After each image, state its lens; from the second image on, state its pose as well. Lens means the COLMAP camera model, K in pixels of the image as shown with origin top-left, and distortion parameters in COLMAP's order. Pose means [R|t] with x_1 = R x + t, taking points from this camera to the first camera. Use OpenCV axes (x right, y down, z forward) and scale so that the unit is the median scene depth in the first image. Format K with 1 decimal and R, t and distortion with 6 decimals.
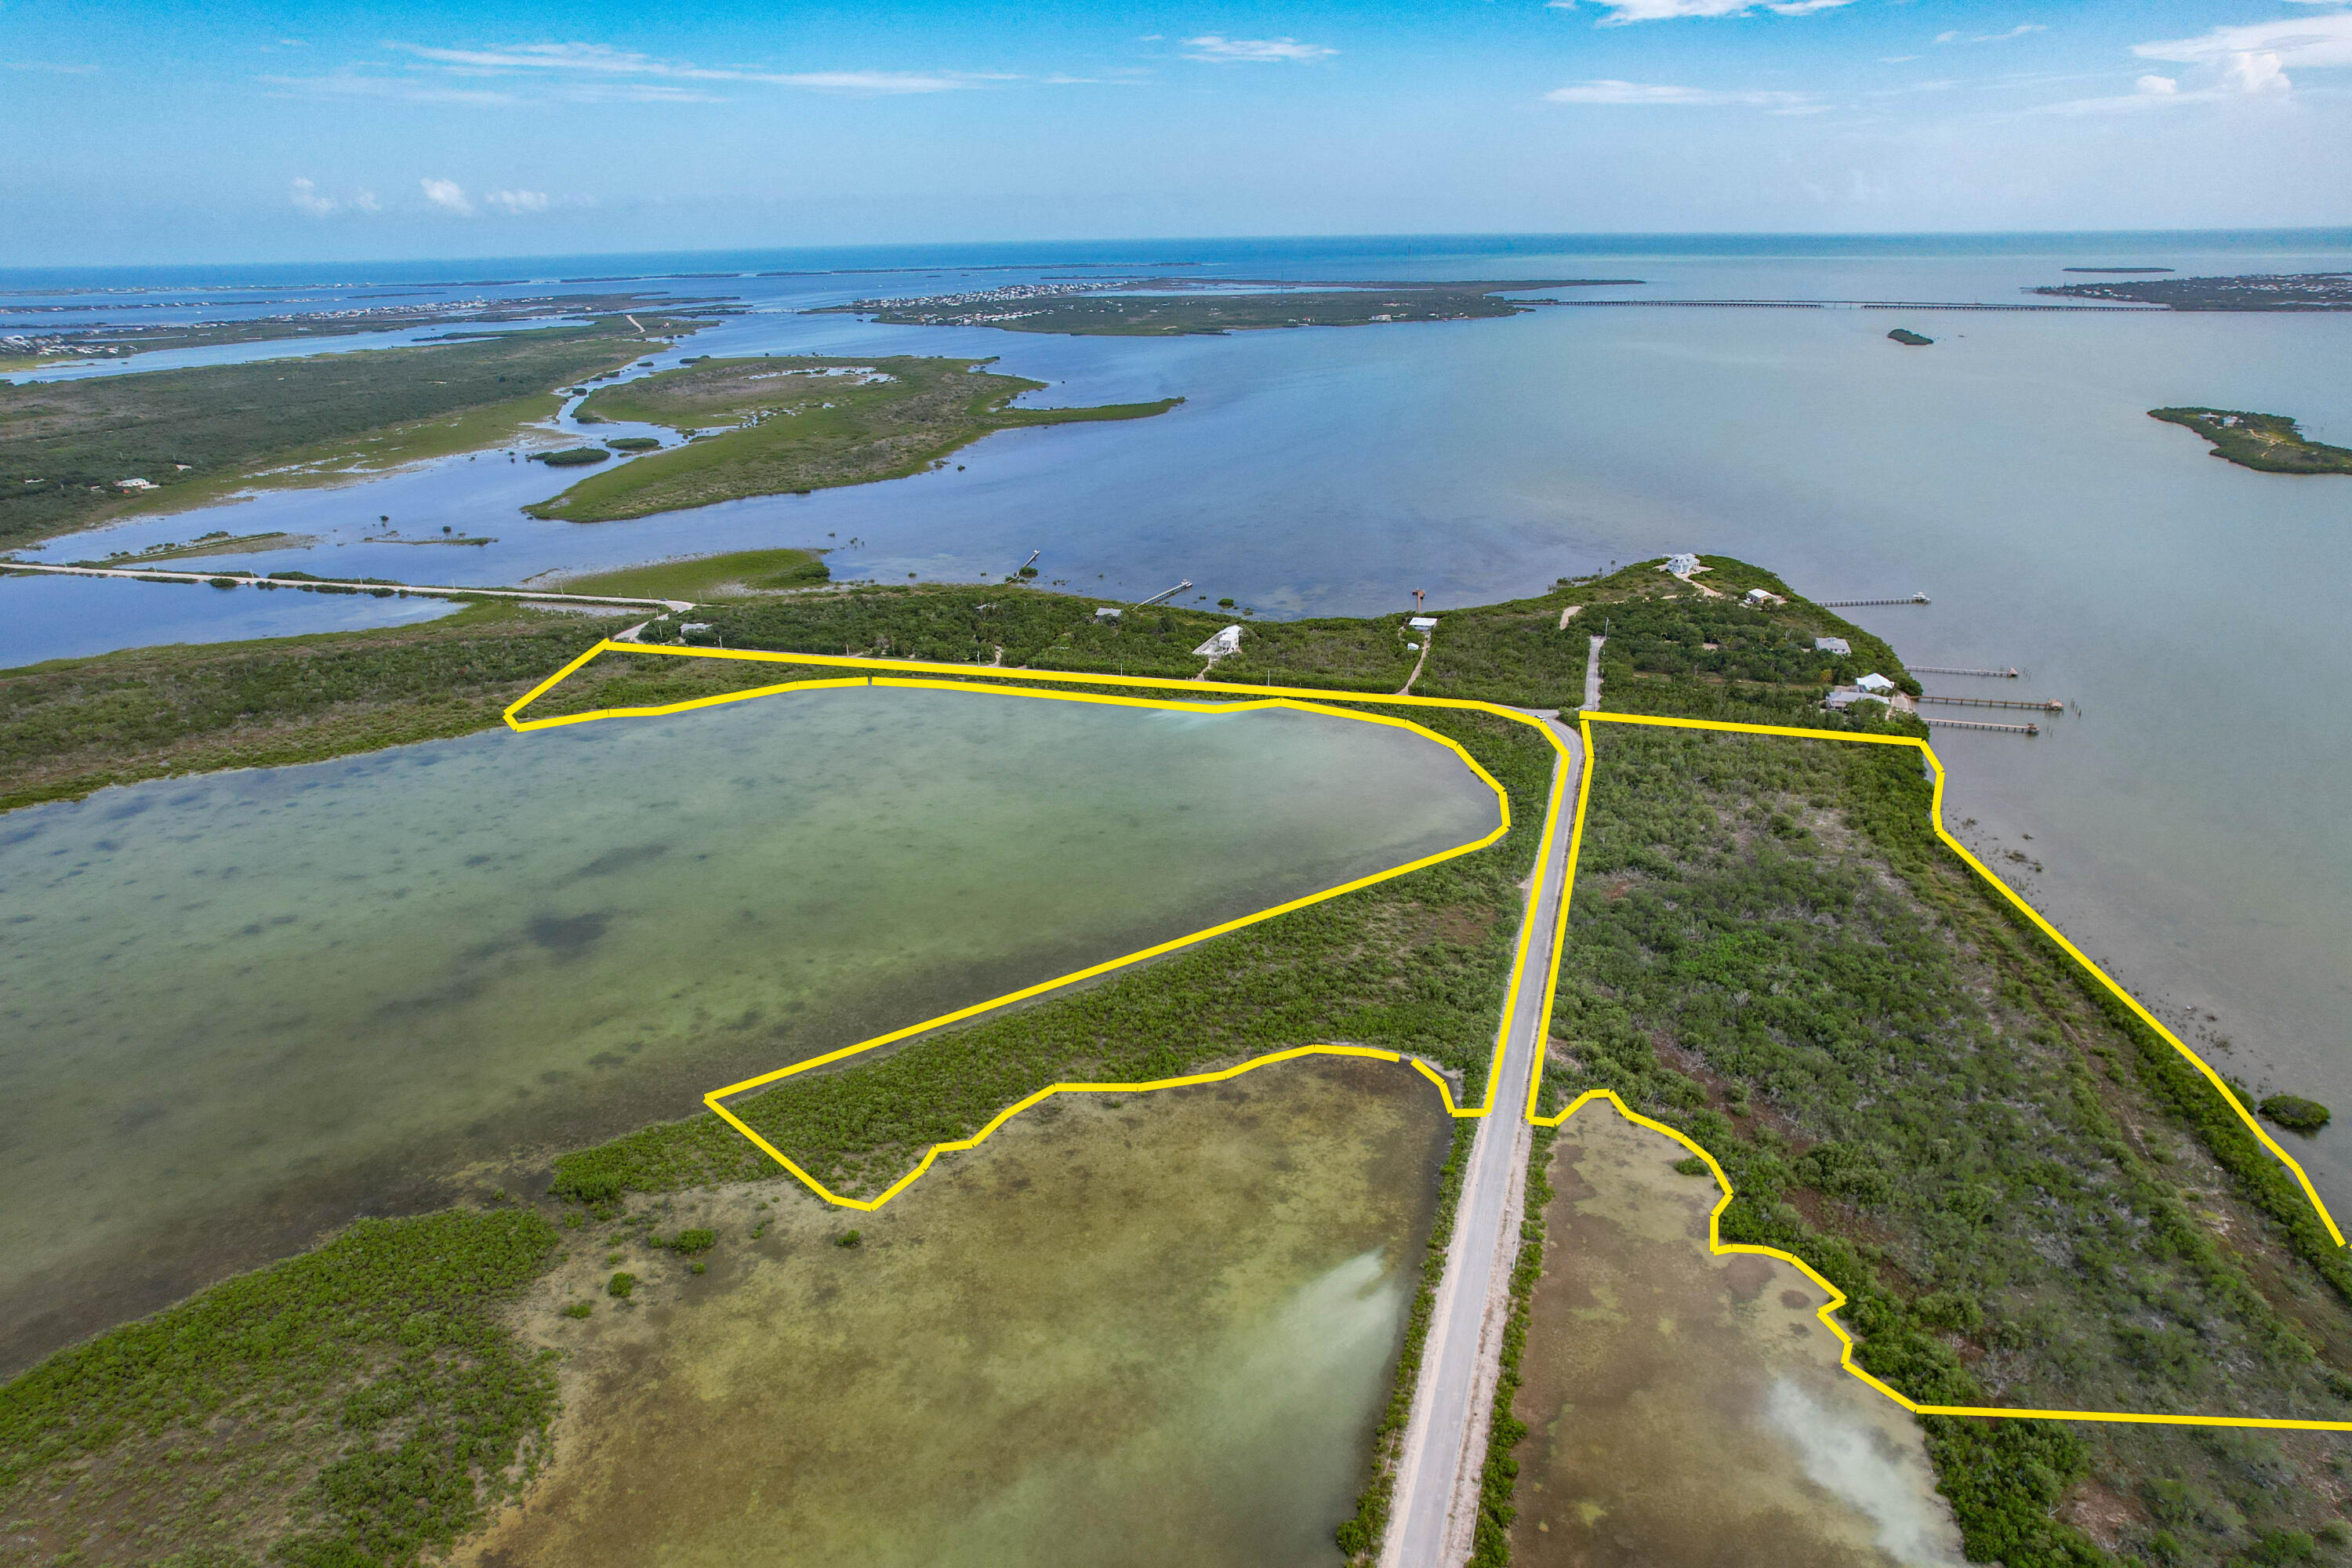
lens RADIAL K [[1512.3, 0, 1190.8], [0, 1512.3, 780.4], [0, 0, 1]] dist [-0.073955, 0.067351]
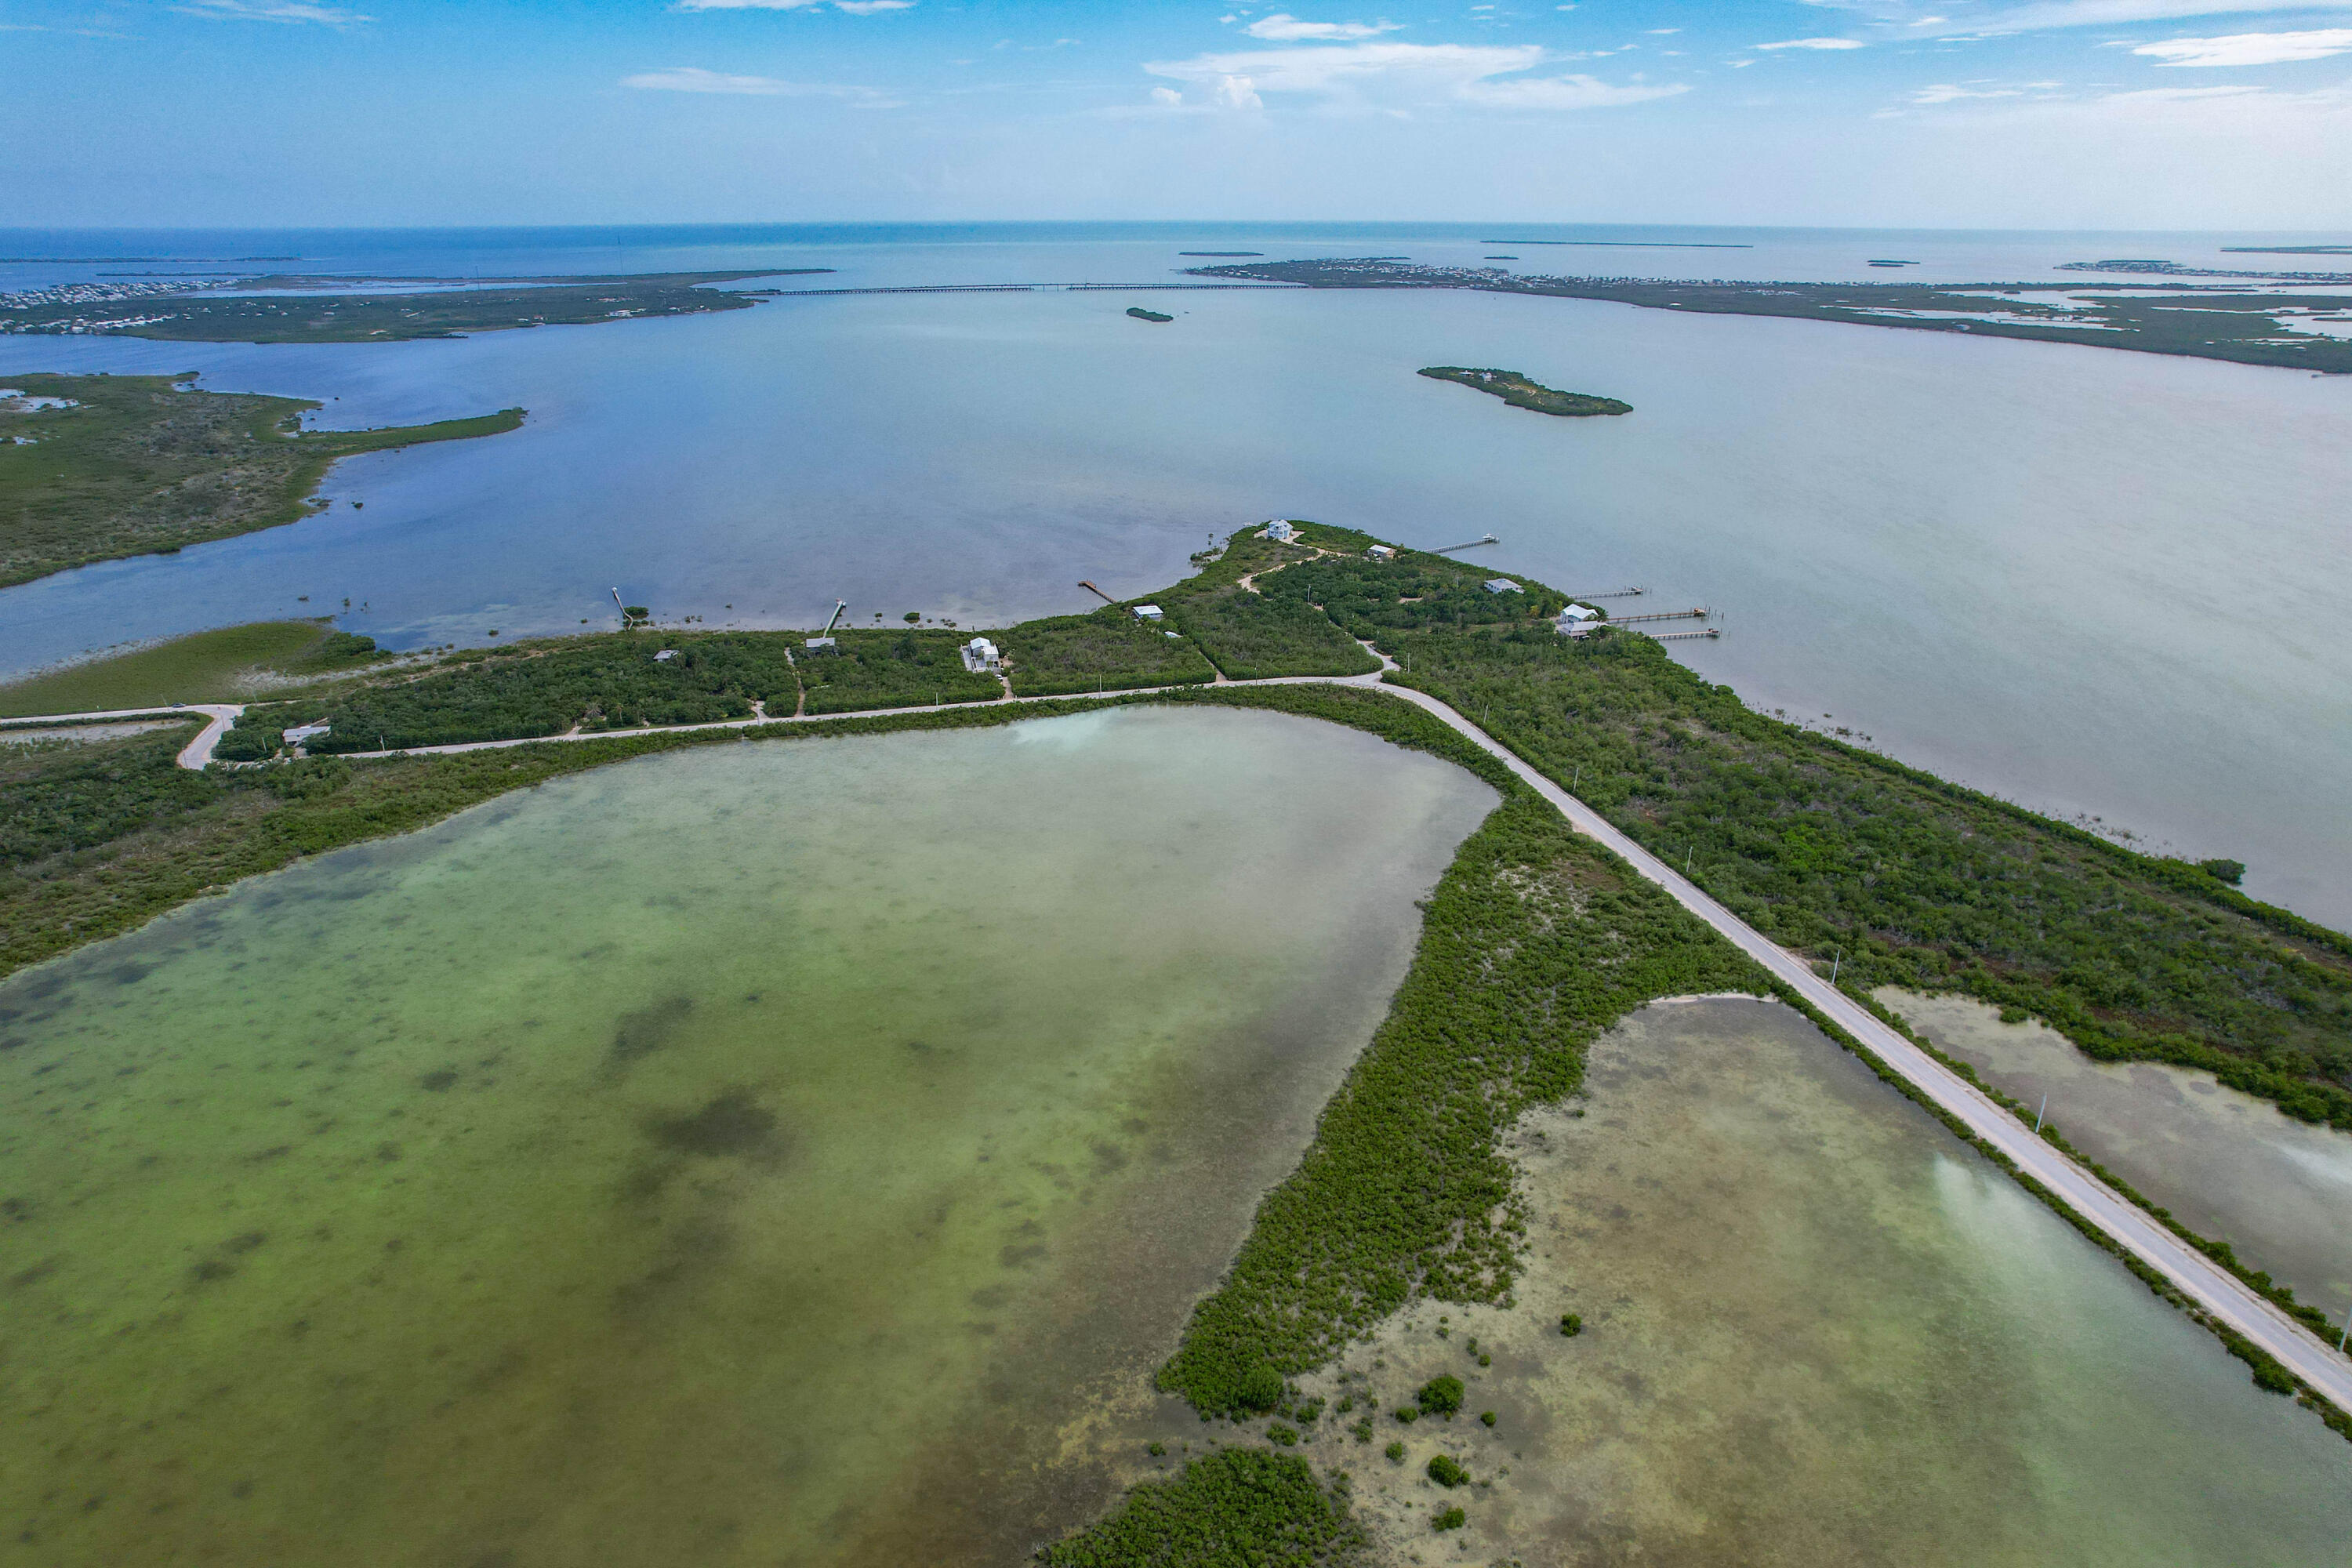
lens RADIAL K [[1512.3, 0, 1190.0], [0, 1512.3, 775.8], [0, 0, 1]] dist [-0.073955, 0.067351]
pose [[0.848079, -0.172425, 0.501031, -0.069059], [0.170825, 0.984057, 0.049503, -0.008688], [-0.501579, 0.043606, 0.864012, 0.027392]]
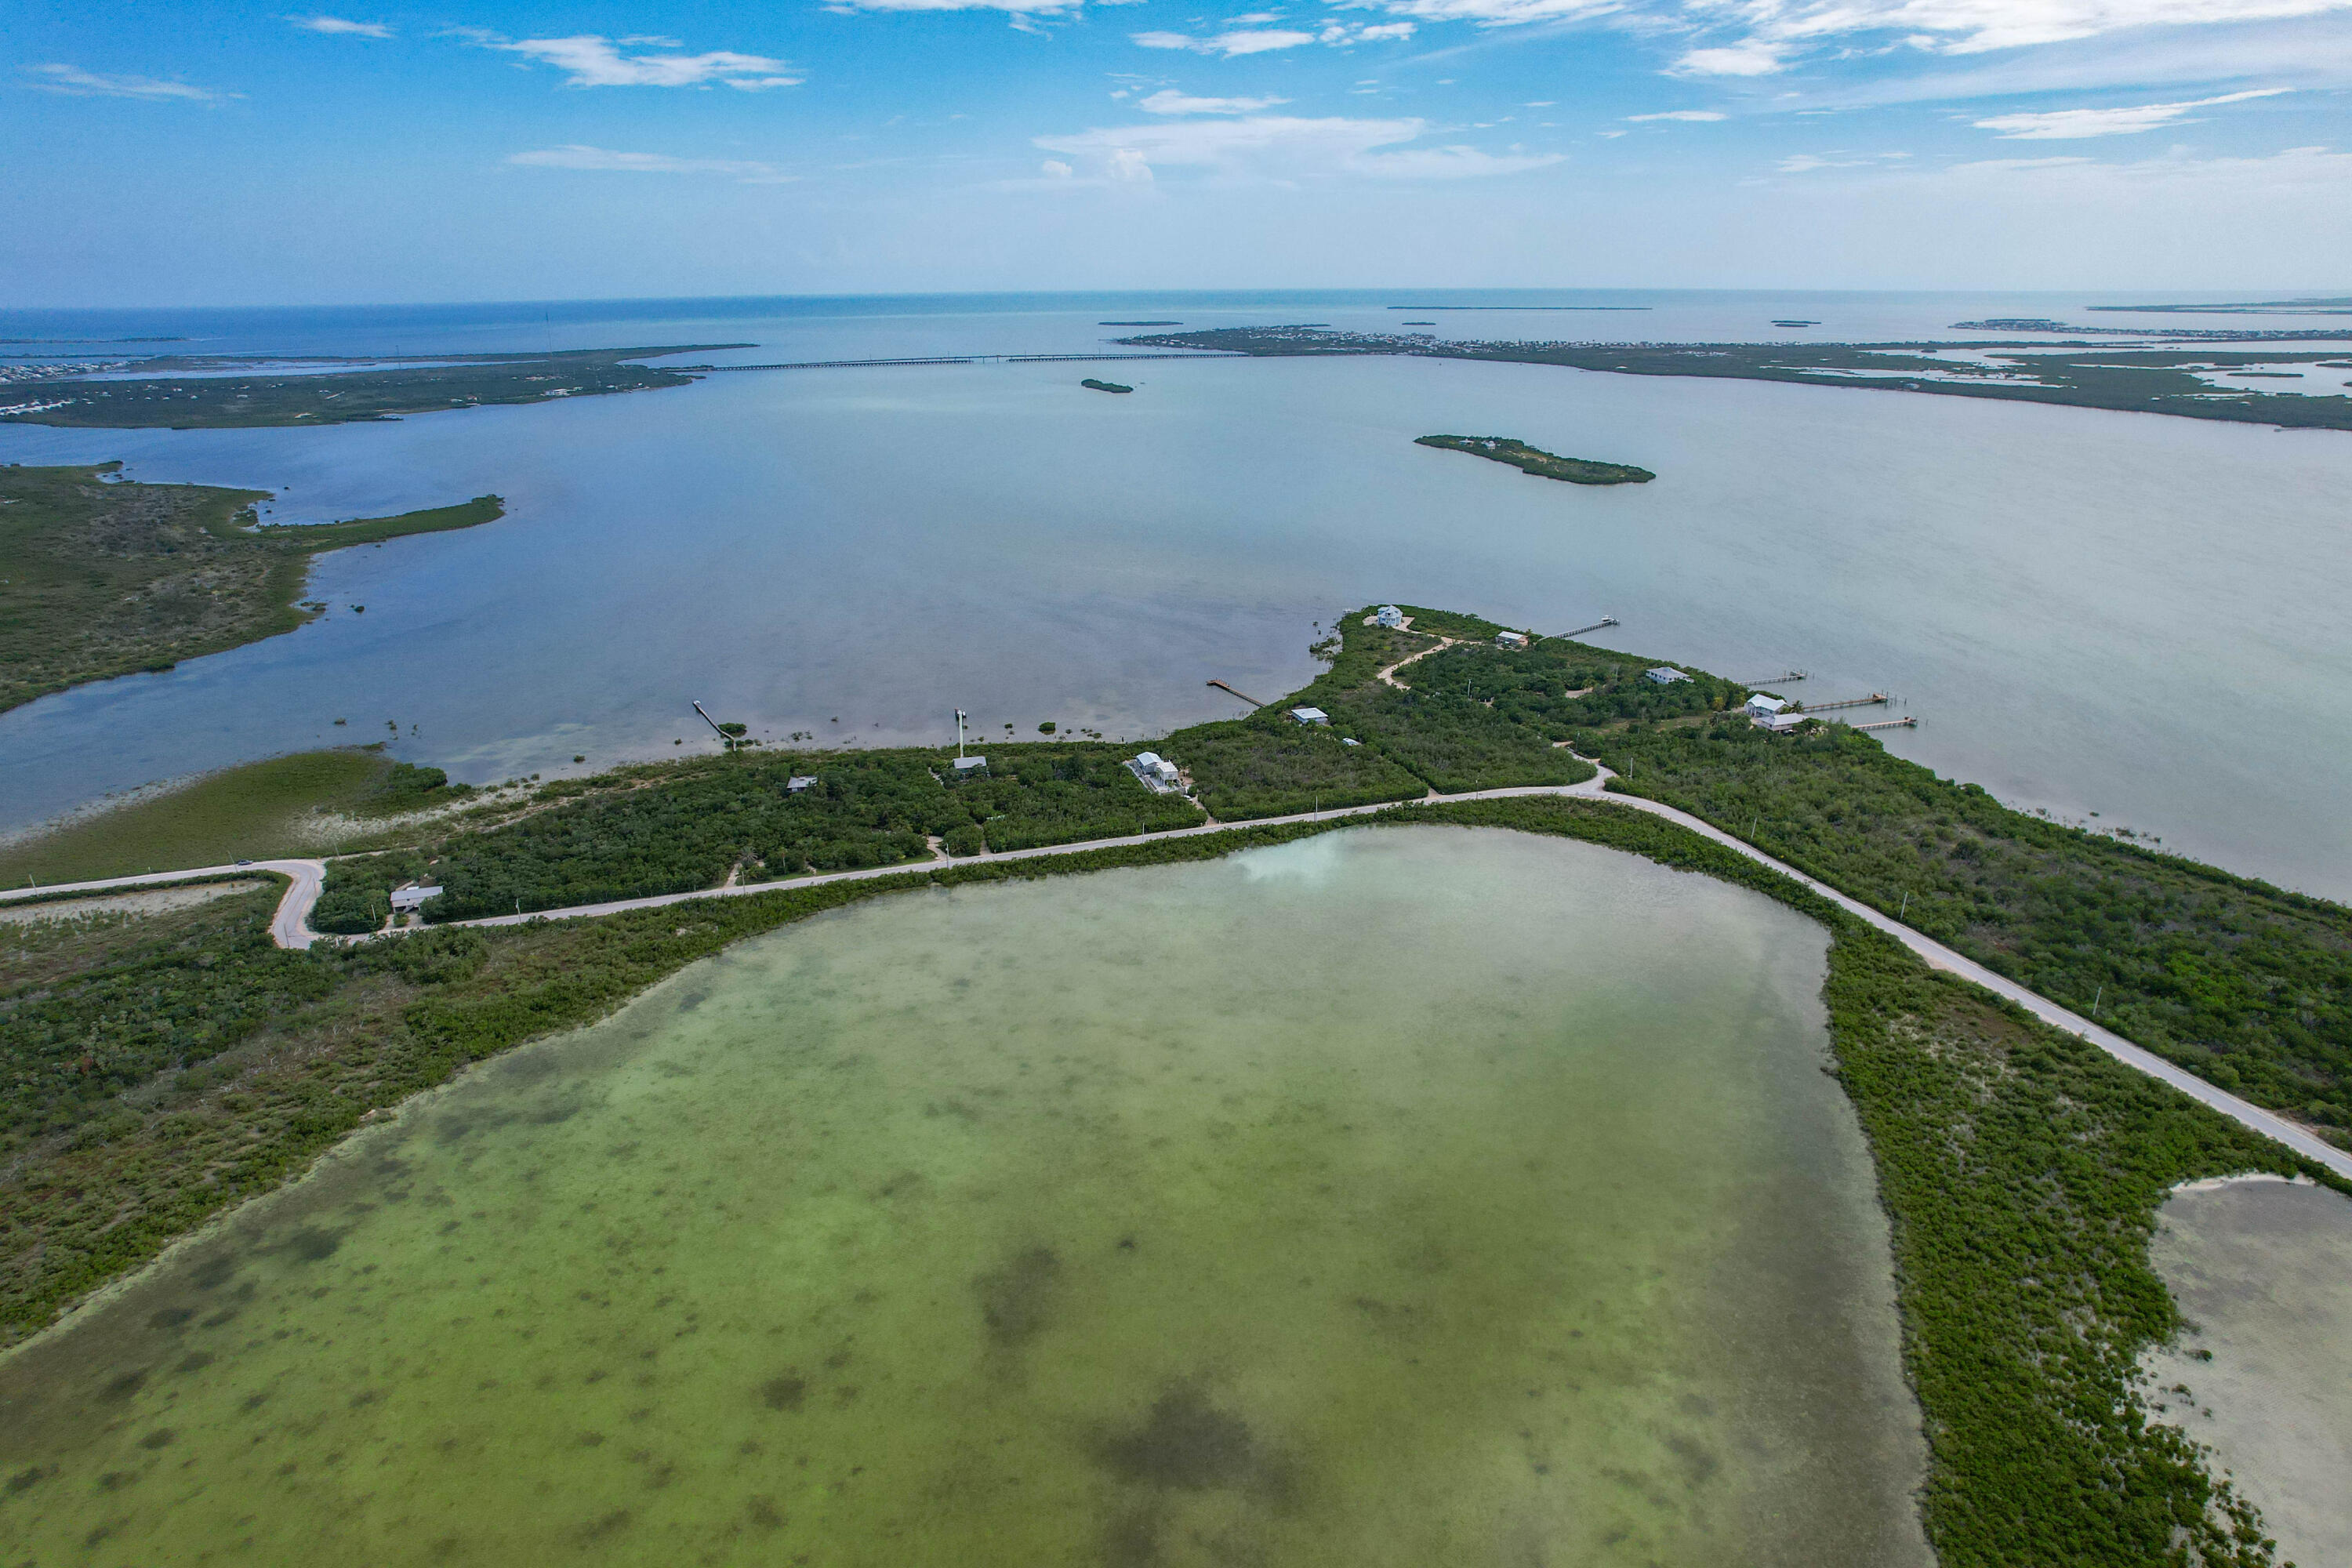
lens RADIAL K [[1512.3, 0, 1183.9], [0, 1512.3, 776.9], [0, 0, 1]] dist [-0.073955, 0.067351]
pose [[0.810783, -0.176322, 0.558159, -0.085574], [0.199290, 0.979736, 0.020009, -0.020651], [-0.550377, 0.095012, 0.829493, 0.060136]]
